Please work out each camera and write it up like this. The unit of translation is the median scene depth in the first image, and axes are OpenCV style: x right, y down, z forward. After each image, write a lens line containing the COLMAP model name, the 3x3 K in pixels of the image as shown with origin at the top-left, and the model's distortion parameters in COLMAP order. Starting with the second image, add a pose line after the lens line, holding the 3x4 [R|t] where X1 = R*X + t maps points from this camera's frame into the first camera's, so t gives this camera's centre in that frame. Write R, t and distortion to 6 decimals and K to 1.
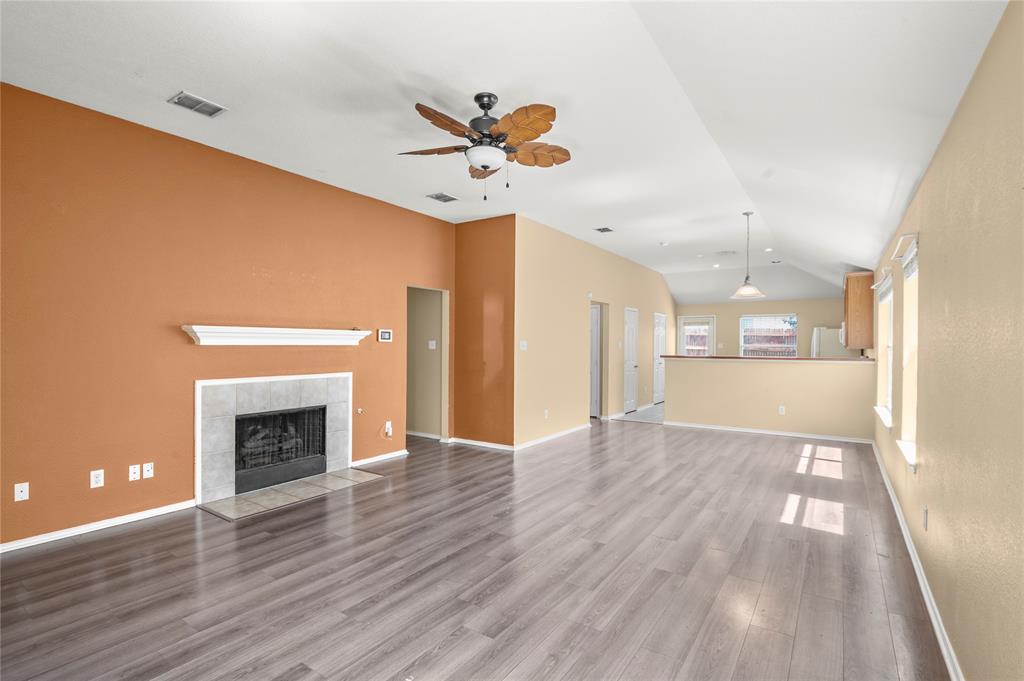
lens RADIAL K [[476.0, 0, 515.6], [0, 476.0, 345.1], [0, 0, 1]] dist [-0.016643, -0.004001]
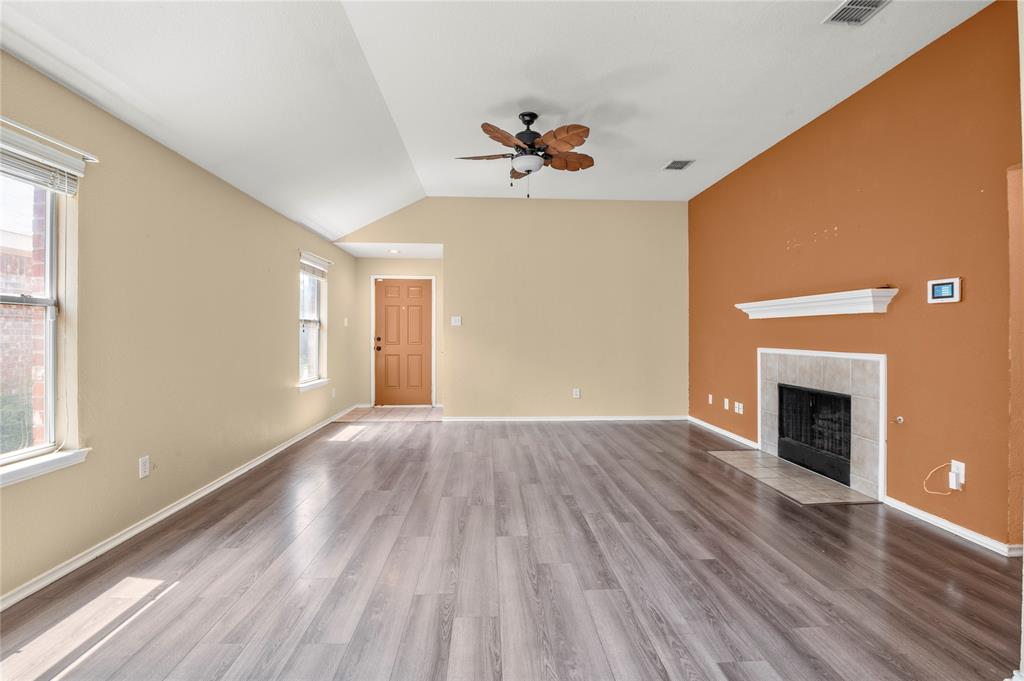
lens RADIAL K [[476.0, 0, 509.7], [0, 476.0, 329.7], [0, 0, 1]] dist [-0.016643, -0.004001]
pose [[-0.800015, -0.009860, -0.599899, 0.386170], [-0.005423, 0.999943, -0.009204, 0.028470], [0.599956, -0.004110, -0.800023, 1.058193]]
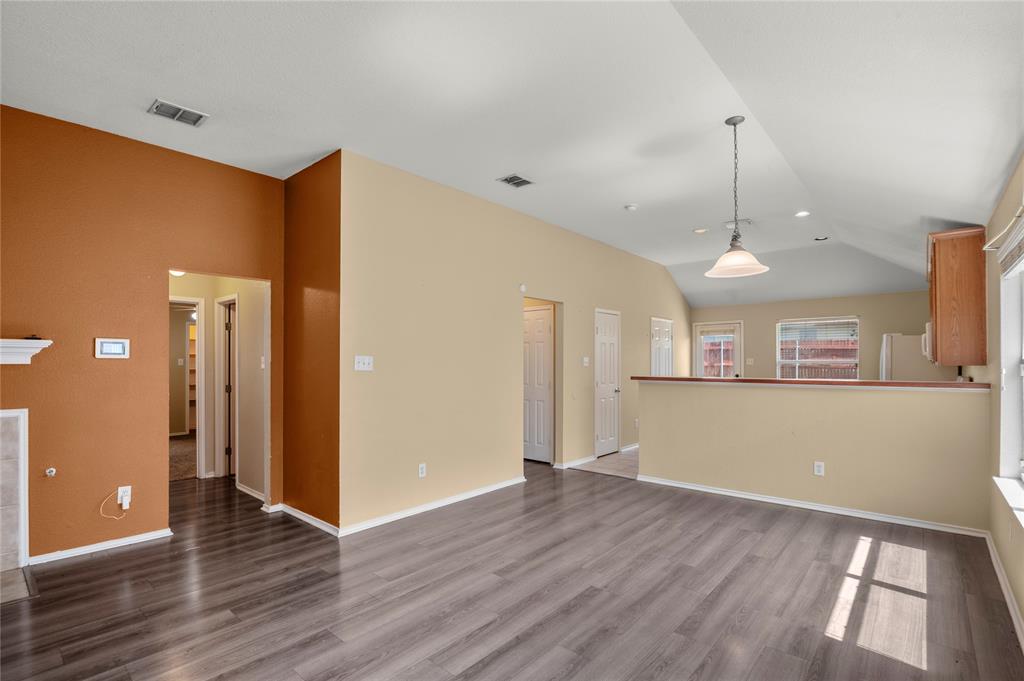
lens RADIAL K [[476.0, 0, 513.2], [0, 476.0, 356.6], [0, 0, 1]] dist [-0.016643, -0.004001]
pose [[0.992853, -0.006120, -0.119184, 0.299247], [0.004858, 0.999929, -0.010881, 0.000125], [0.119242, 0.010224, 0.992813, 0.428758]]
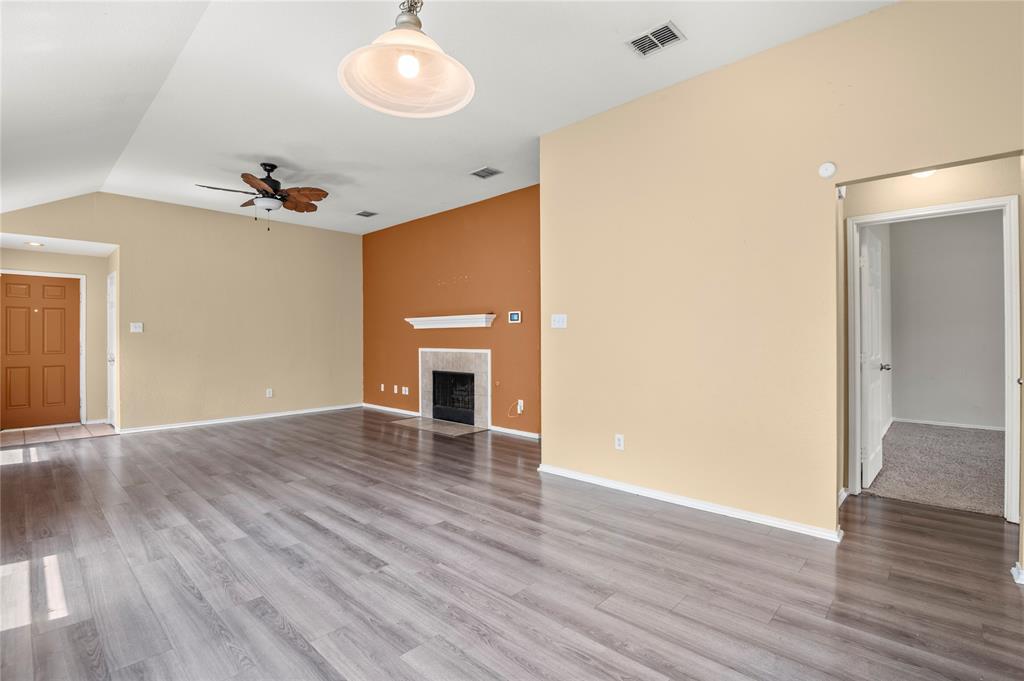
lens RADIAL K [[476.0, 0, 518.9], [0, 476.0, 335.2], [0, 0, 1]] dist [-0.016643, -0.004001]
pose [[-0.151578, -0.008249, -0.988411, 0.722010], [0.003308, 0.999955, -0.008853, 0.028138], [0.988440, -0.004612, -0.151544, 1.099940]]
